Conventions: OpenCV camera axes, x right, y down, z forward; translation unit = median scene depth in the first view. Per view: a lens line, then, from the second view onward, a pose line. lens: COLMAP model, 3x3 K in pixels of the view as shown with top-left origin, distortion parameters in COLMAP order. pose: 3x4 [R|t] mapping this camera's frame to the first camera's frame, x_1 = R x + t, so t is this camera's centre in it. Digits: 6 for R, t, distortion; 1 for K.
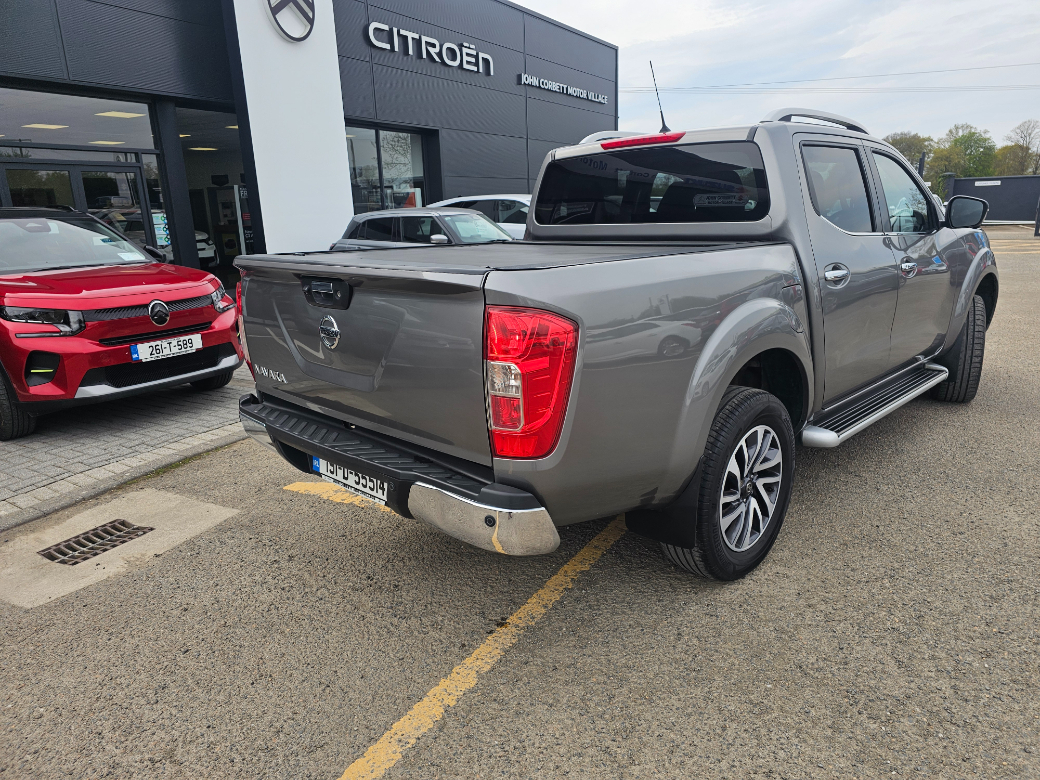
lens RADIAL K [[692.3, 0, 525.5], [0, 692.3, 393.7], [0, 0, 1]] dist [0.049075, -0.036269]
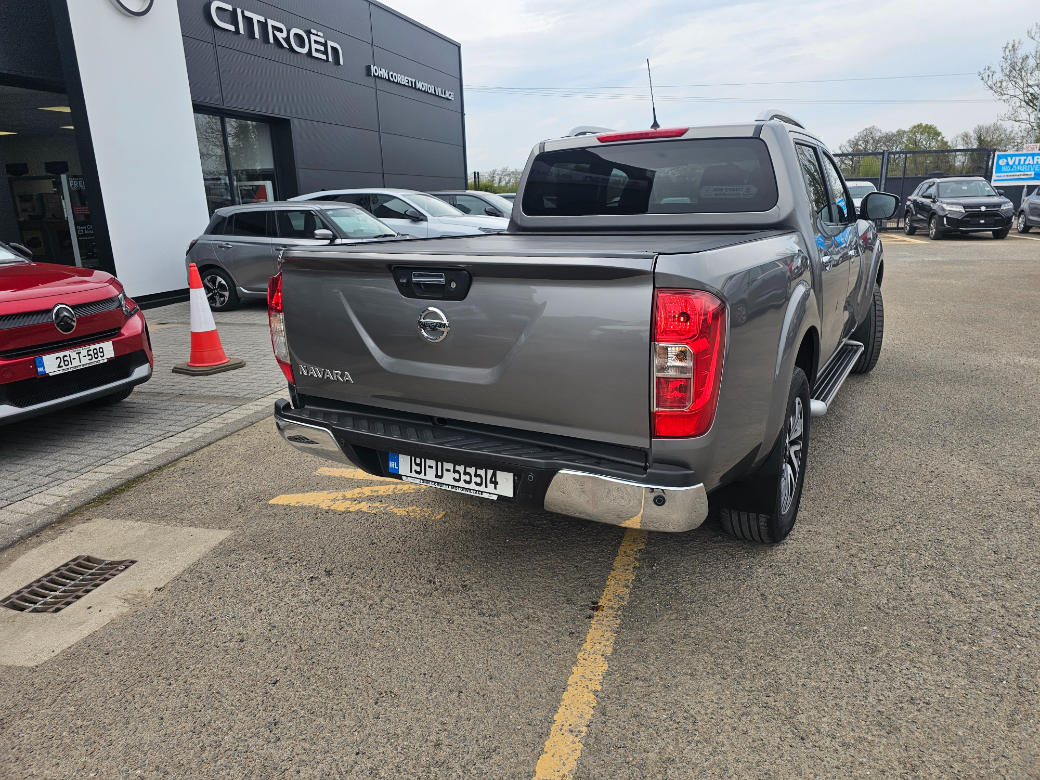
lens RADIAL K [[695.2, 0, 528.7], [0, 695.2, 387.5], [0, 0, 1]] dist [0.047366, -0.035705]
pose [[0.970118, -0.057388, 0.235750, -0.202938], [0.058640, 0.998278, 0.001706, 0.002260], [-0.235442, 0.012169, 0.971812, 0.019398]]
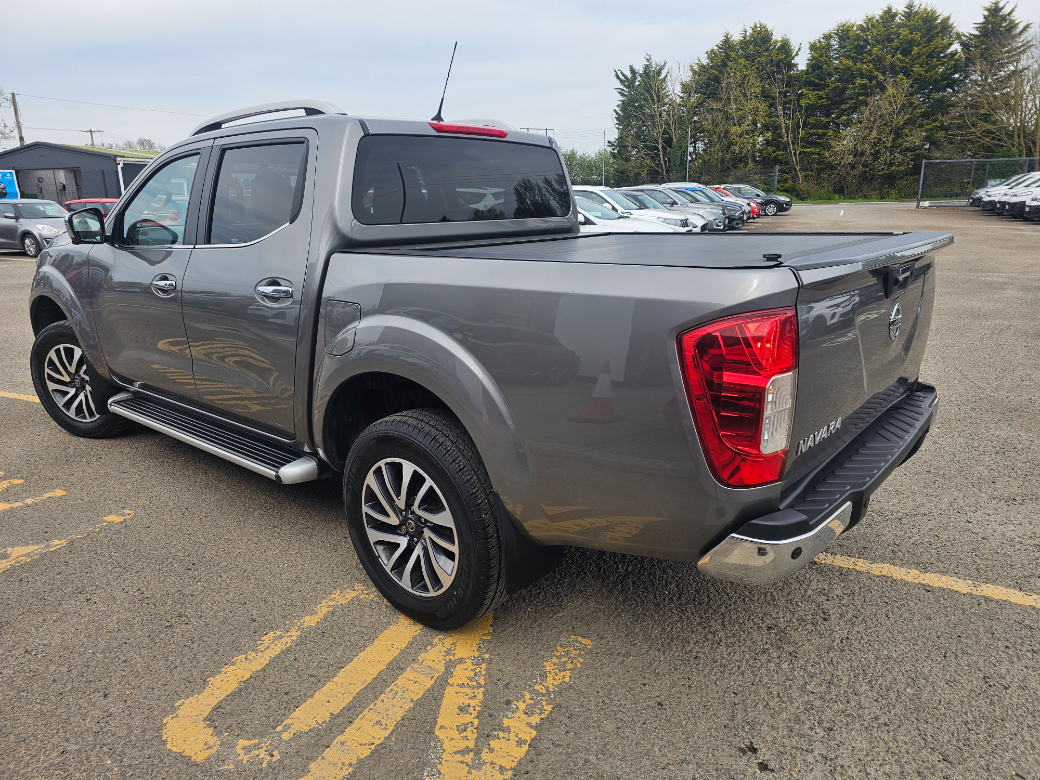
lens RADIAL K [[692.3, 0, 525.5], [0, 692.3, 393.7], [0, 0, 1]] dist [0.049075, -0.036269]
pose [[-0.071485, -0.238654, 0.968470, -0.607092], [0.273188, 0.929142, 0.249127, -0.190573], [-0.959301, 0.282383, -0.001223, 0.784432]]
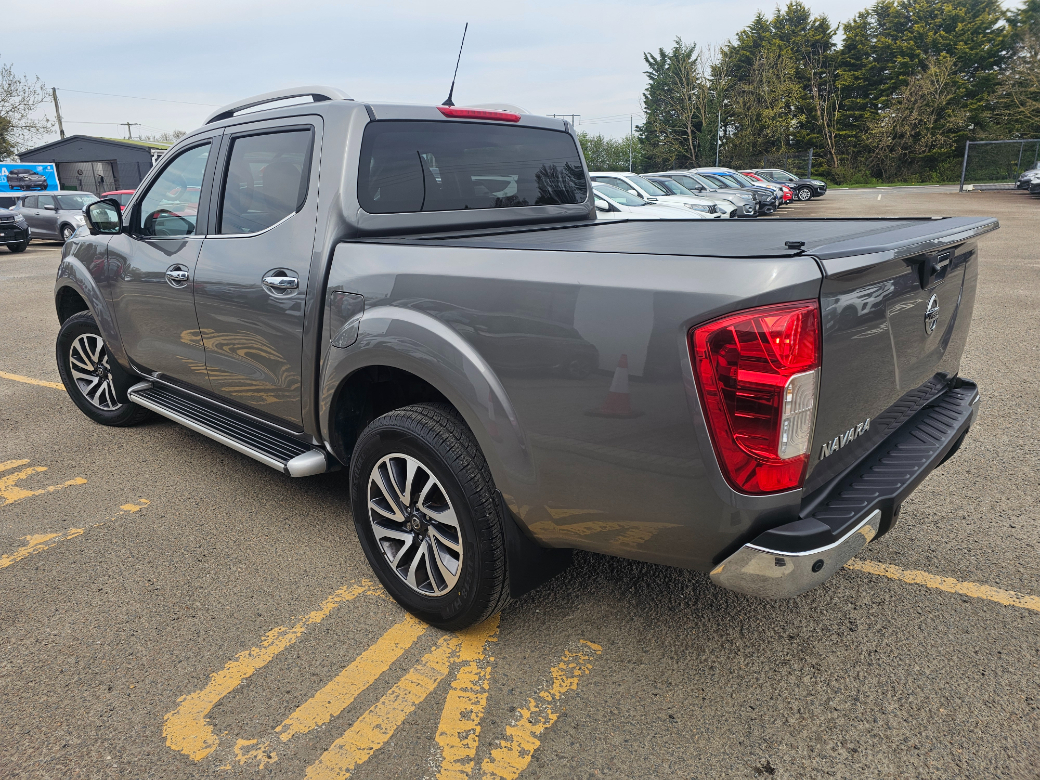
lens RADIAL K [[694.2, 0, 512.2], [0, 694.2, 389.0], [0, 0, 1]] dist [0.043026, -0.028236]
pose [[-0.016409, -0.248308, 0.968542, -0.587768], [0.280939, 0.928504, 0.242803, -0.186423], [-0.959585, 0.276085, 0.054524, 0.771270]]
